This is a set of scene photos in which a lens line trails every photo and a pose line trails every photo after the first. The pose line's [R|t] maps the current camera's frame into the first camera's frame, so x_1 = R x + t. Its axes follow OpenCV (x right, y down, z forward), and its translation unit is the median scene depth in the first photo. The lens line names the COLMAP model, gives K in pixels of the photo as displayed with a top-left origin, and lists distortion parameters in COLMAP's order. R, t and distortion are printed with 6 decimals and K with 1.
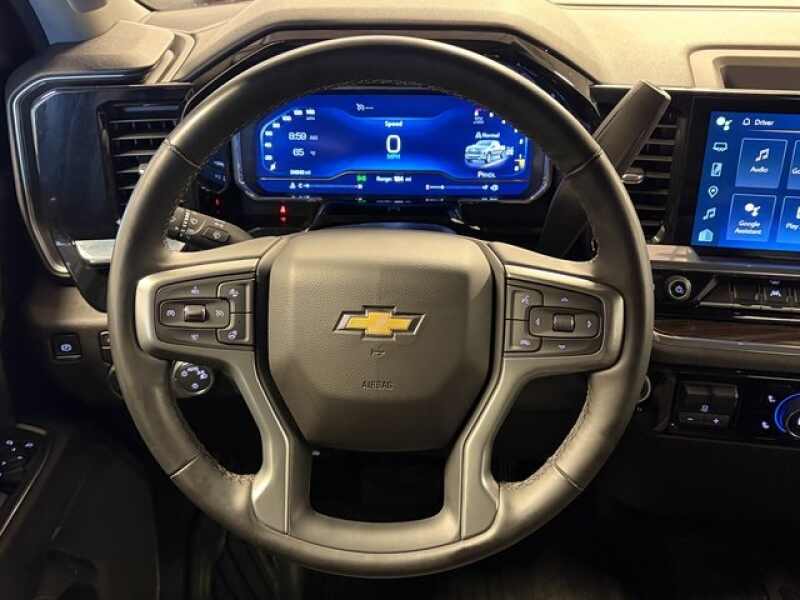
lens RADIAL K [[841.8, 0, 399.6], [0, 841.8, 308.1], [0, 0, 1]] dist [0.144068, -0.430306]
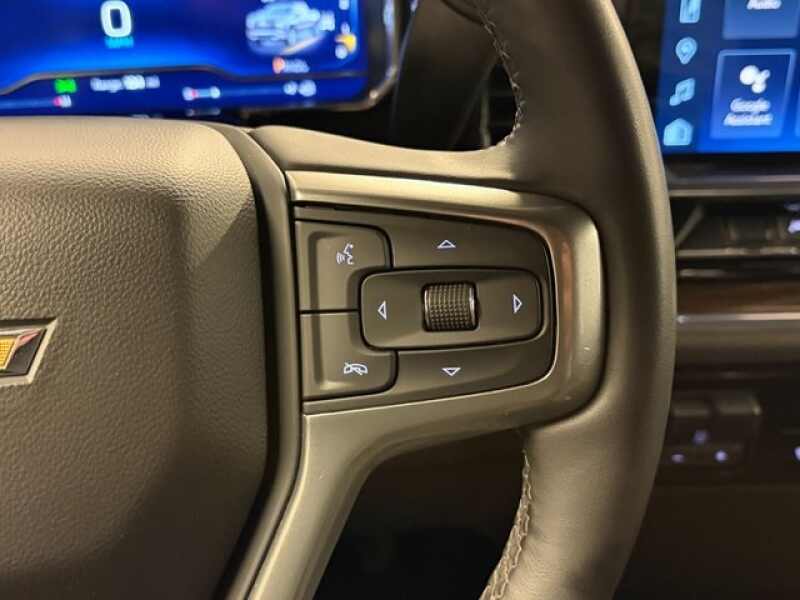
lens RADIAL K [[882.5, 0, 400.0], [0, 882.5, 300.0], [0, 0, 1]] dist [-0.022232, -0.025971]
pose [[0.985634, -0.092432, 0.141355, 0.113678], [0.094110, 0.995548, -0.005222, 0.014032], [-0.140243, 0.018450, 0.989945, 0.598081]]
